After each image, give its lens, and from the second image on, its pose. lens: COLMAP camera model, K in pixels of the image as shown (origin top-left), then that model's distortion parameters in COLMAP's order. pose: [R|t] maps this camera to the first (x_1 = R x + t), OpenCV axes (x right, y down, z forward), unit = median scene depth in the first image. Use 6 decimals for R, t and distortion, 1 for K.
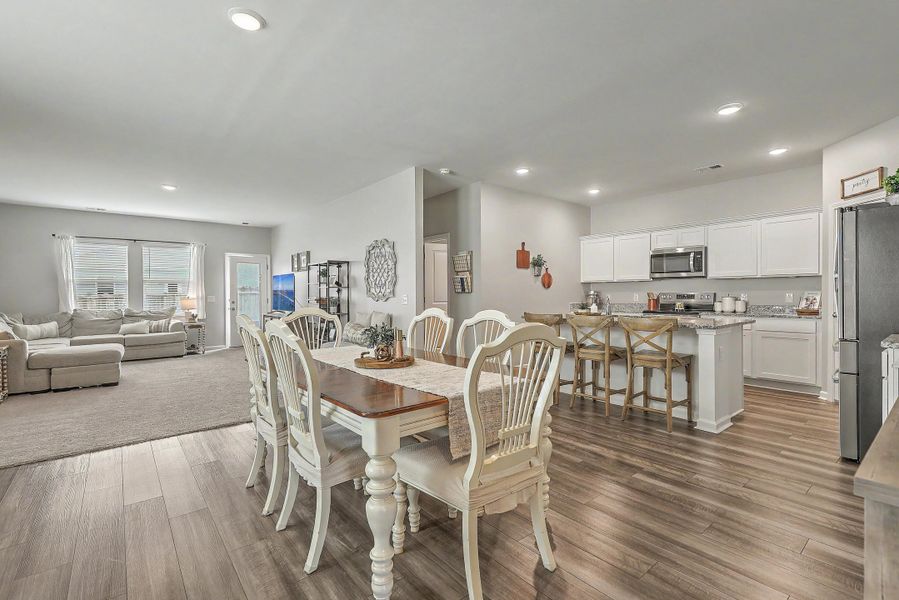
lens RADIAL K [[412.1, 0, 449.7], [0, 412.1, 297.8], [0, 0, 1]] dist [0.000300, 0.000551]
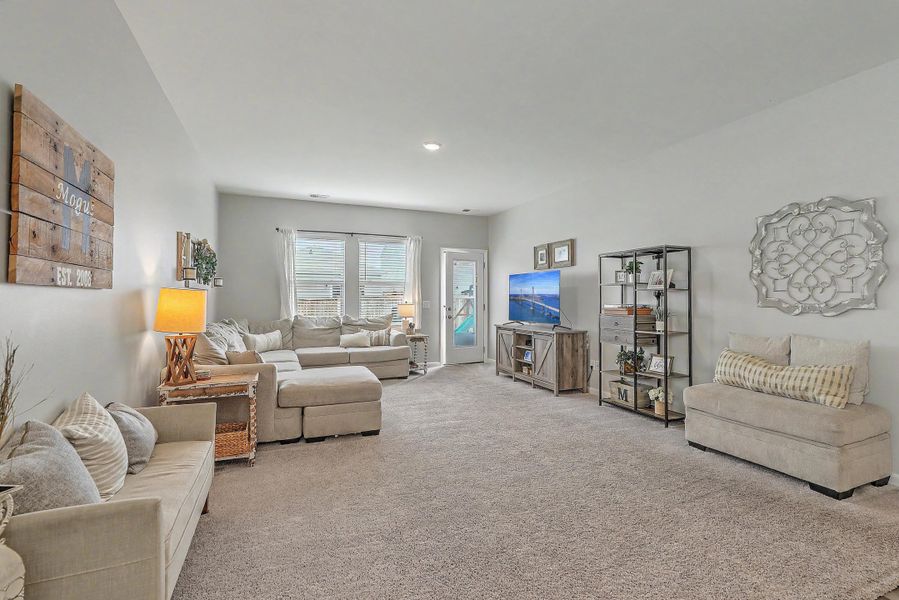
lens RADIAL K [[412.1, 0, 450.2], [0, 412.1, 298.2], [0, 0, 1]] dist [0.000300, 0.000551]
pose [[0.958484, 0.005965, -0.285086, -0.355087], [-0.008671, 0.999929, -0.008232, -0.004140], [0.285016, 0.010362, 0.958467, 0.270344]]
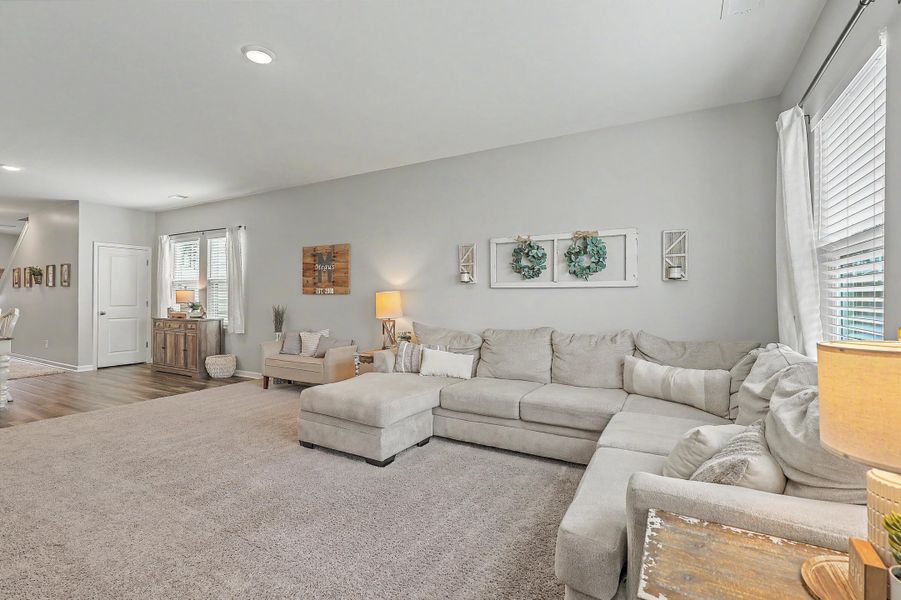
lens RADIAL K [[413.0, 0, 460.2], [0, 413.0, 297.2], [0, 0, 1]] dist [0.000300, 0.000551]
pose [[-0.929797, 0.003356, -0.368057, -0.566455], [-0.000600, 0.999943, 0.010633, -0.012265], [0.368071, 0.010107, -0.929743, 1.180845]]
